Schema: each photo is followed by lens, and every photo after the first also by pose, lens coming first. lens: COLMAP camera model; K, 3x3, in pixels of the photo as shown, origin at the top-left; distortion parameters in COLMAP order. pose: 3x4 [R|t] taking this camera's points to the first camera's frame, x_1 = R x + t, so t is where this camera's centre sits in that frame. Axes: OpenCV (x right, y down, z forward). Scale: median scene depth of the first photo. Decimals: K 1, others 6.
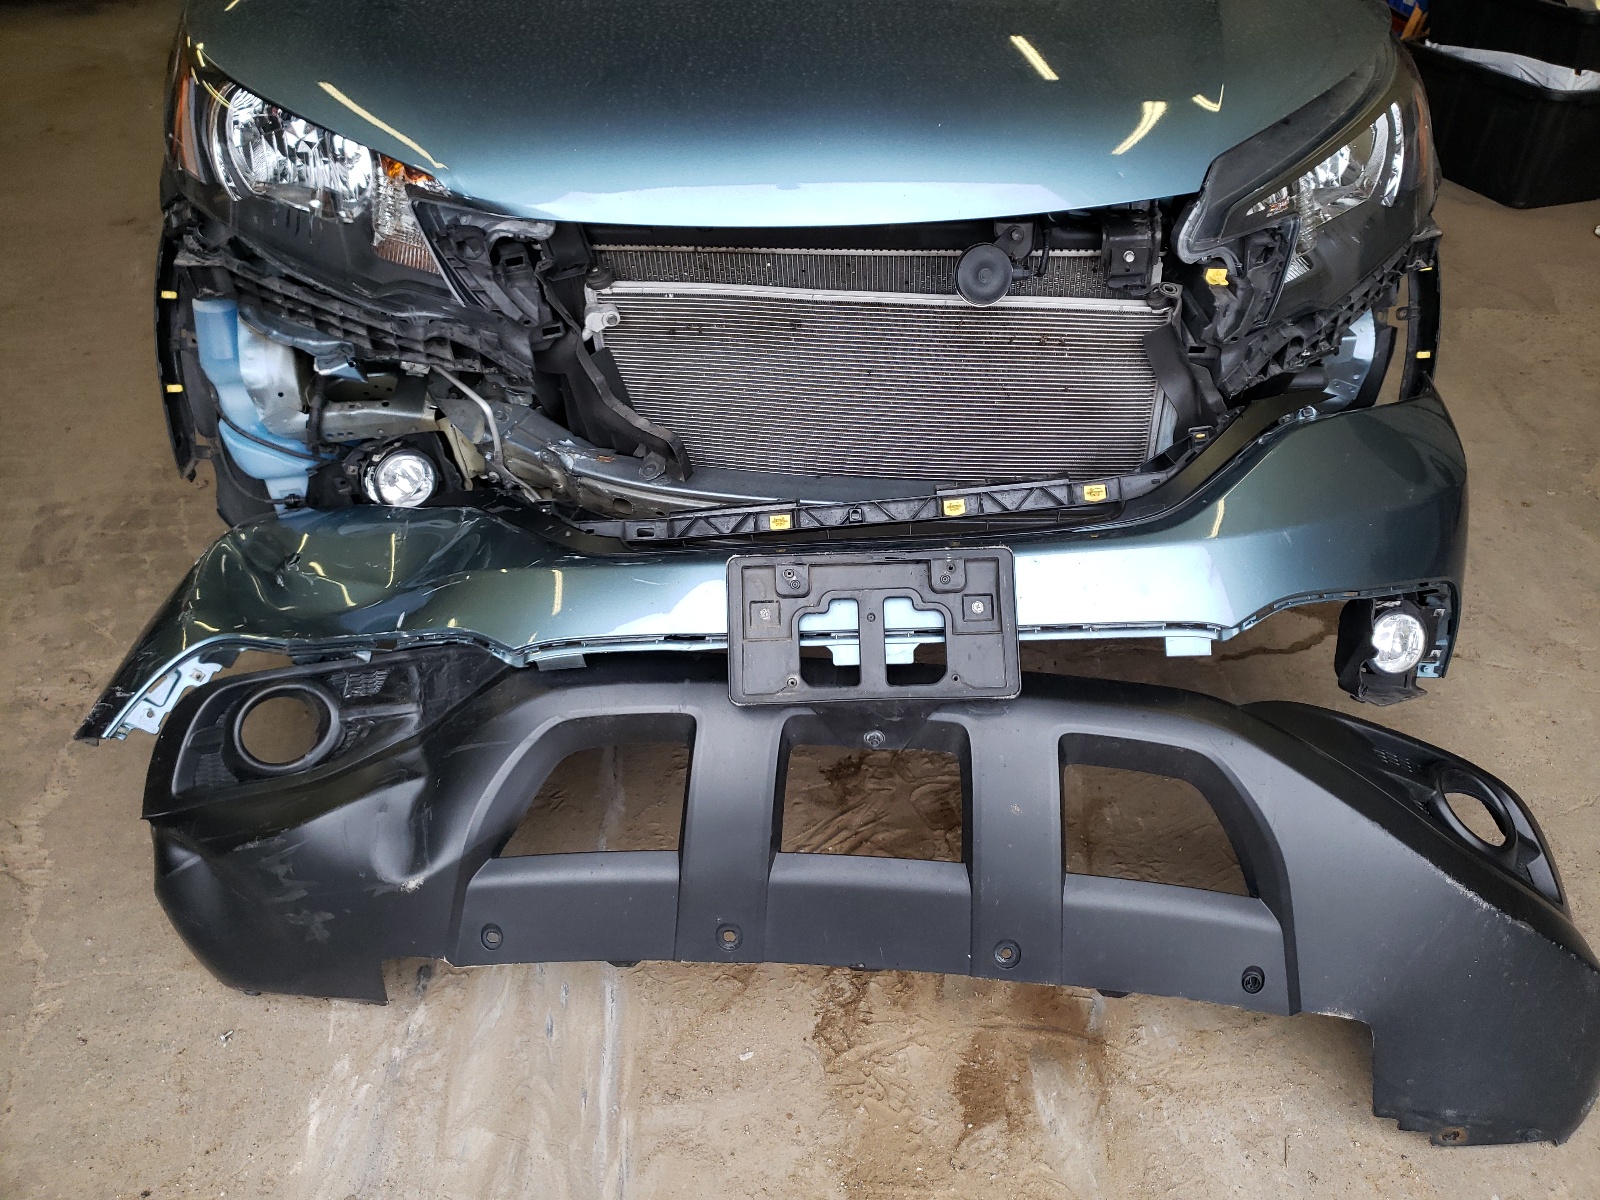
lens RADIAL K [[1296.2, 0, 843.9], [0, 1296.2, 598.6], [0, 0, 1]] dist [0.085871, -0.112182]
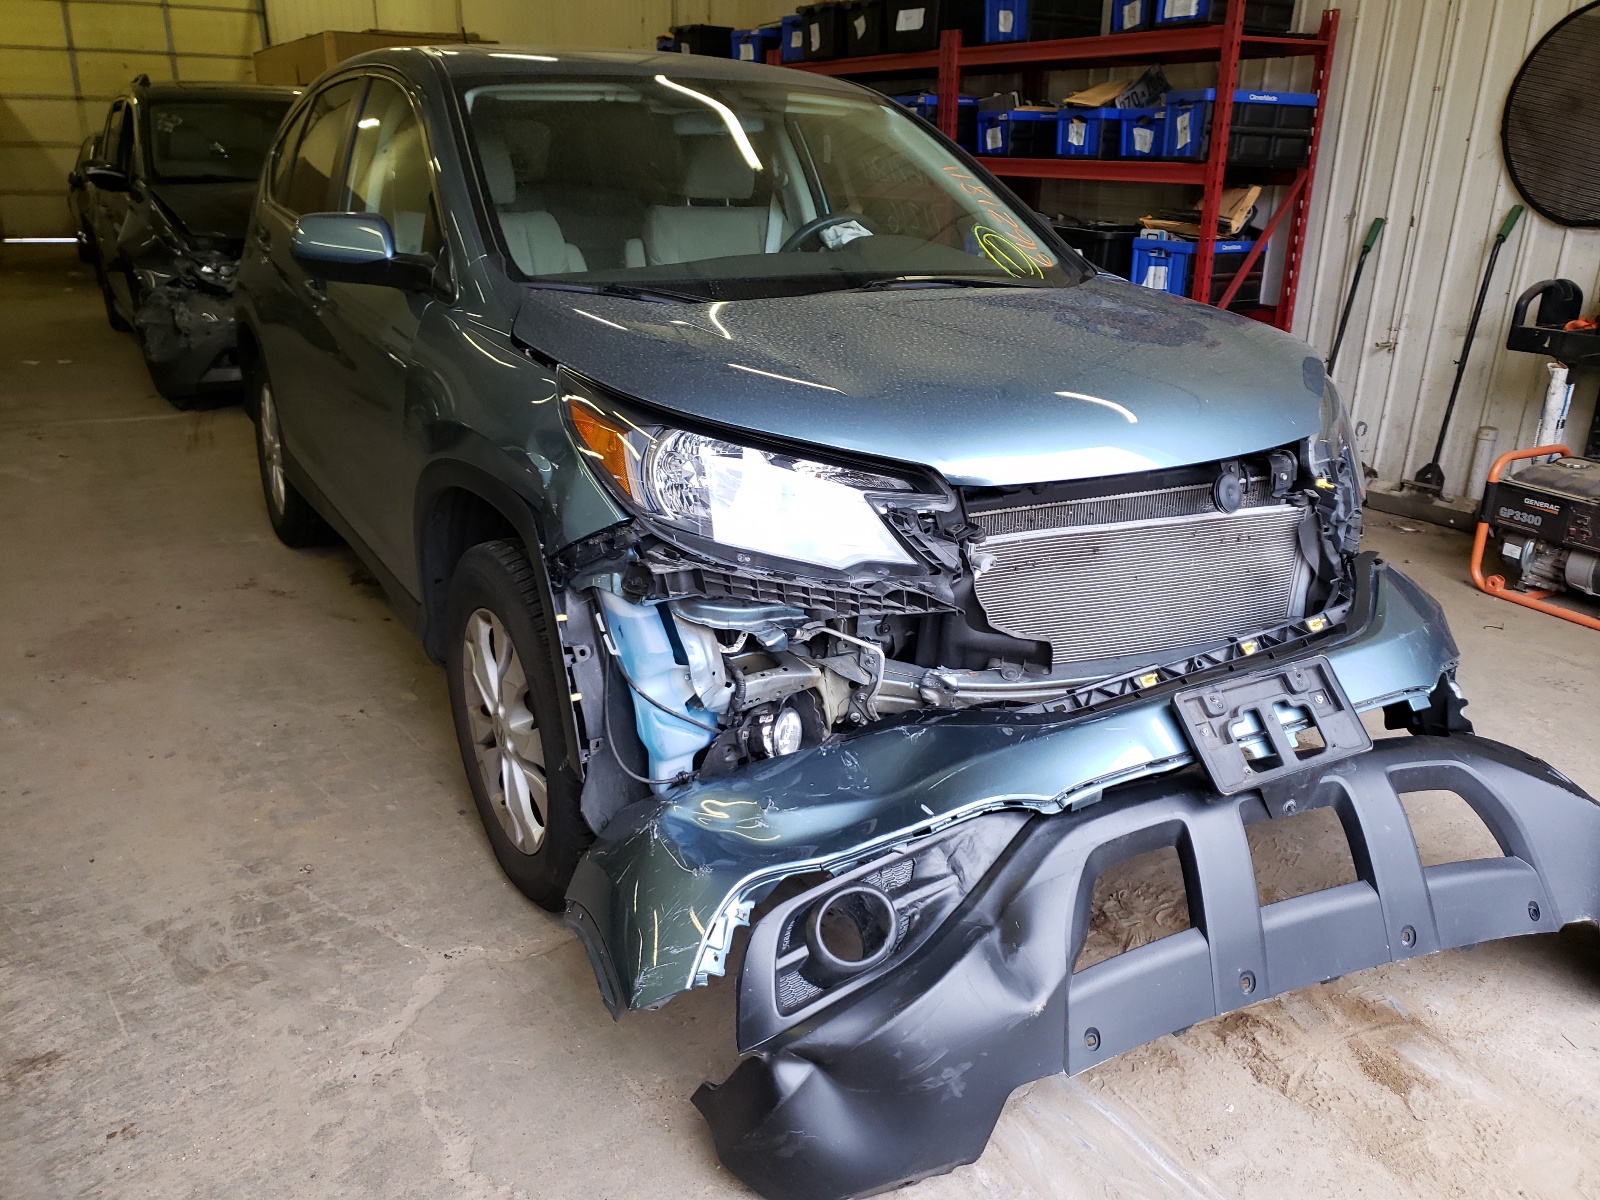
lens RADIAL K [[1296.2, 0, 843.9], [0, 1296.2, 598.6], [0, 0, 1]] dist [0.085871, -0.112182]
pose [[0.883286, -0.140615, 0.447252, -0.928495], [0.263869, 0.937629, -0.226332, 0.085231], [-0.387530, 0.317931, 0.865298, -0.091033]]
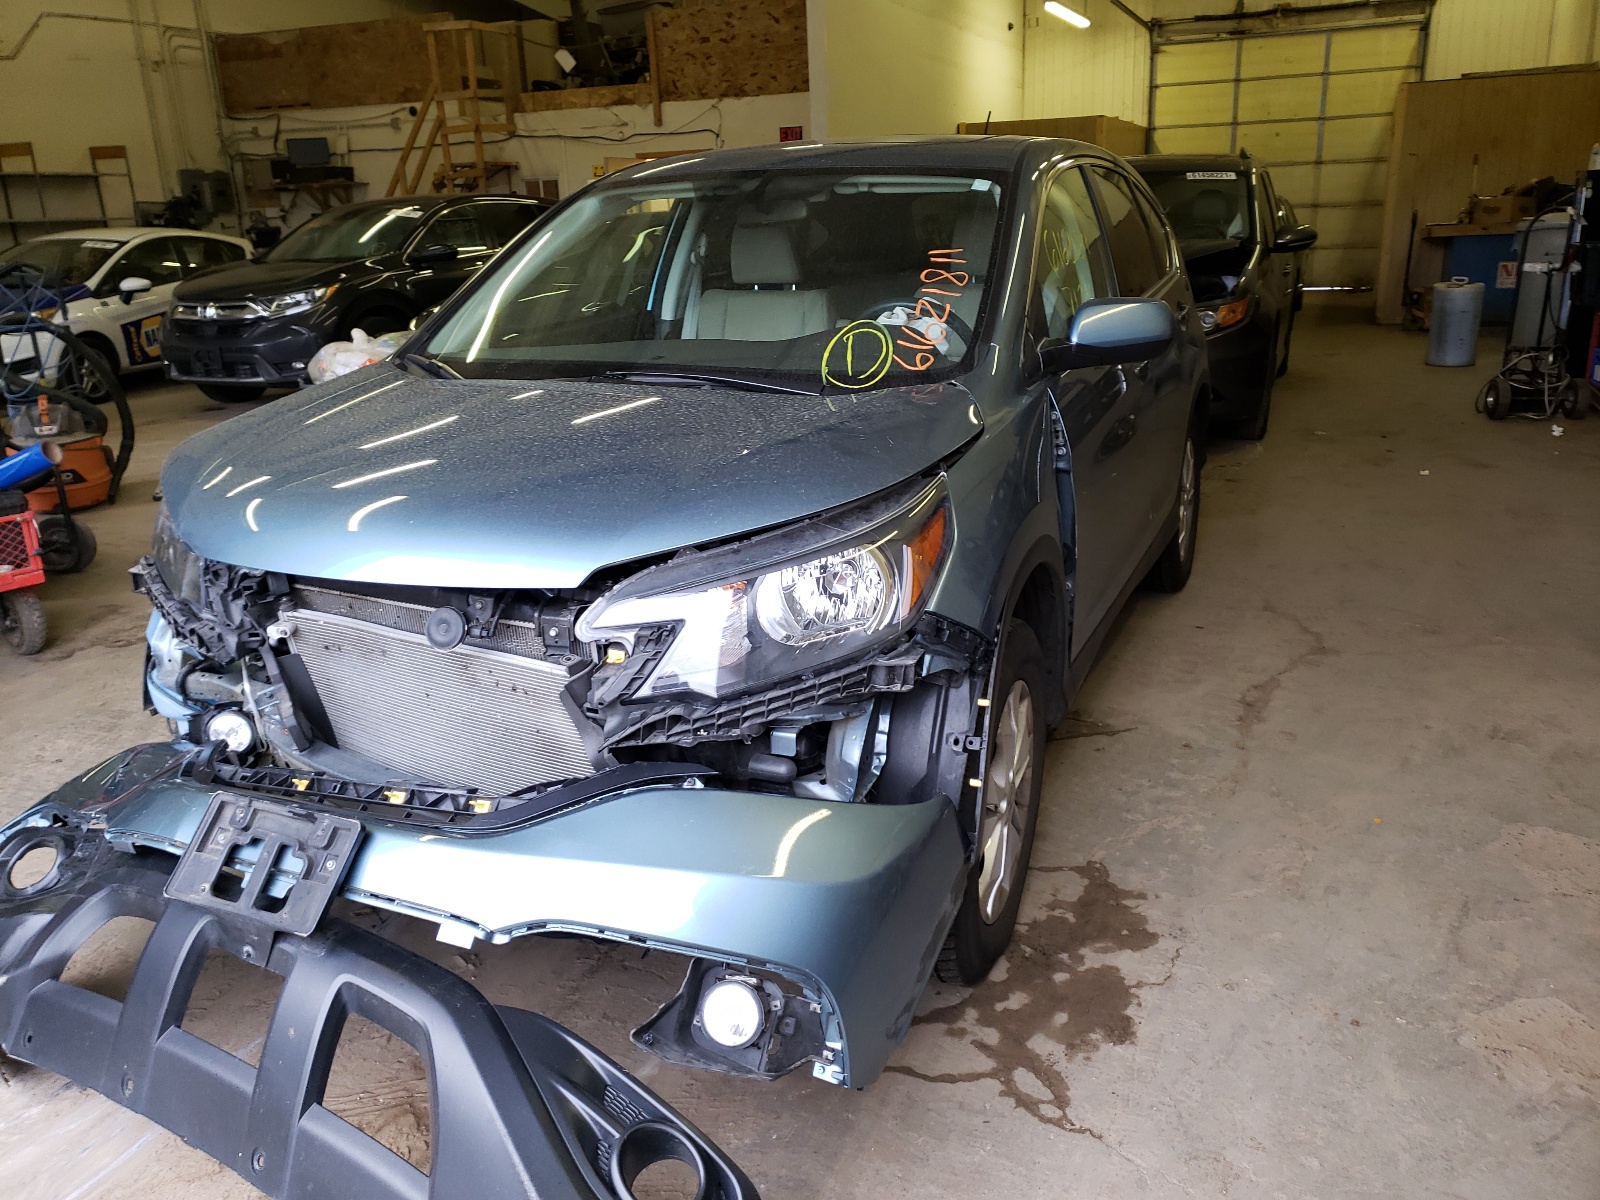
lens RADIAL K [[1296.2, 0, 843.9], [0, 1296.2, 598.6], [0, 0, 1]] dist [0.085871, -0.112182]
pose [[0.867586, 0.104566, -0.486169, 1.072753], [-0.256744, 0.931454, -0.257829, -0.032358], [0.425884, 0.348510, 0.834963, 0.031435]]
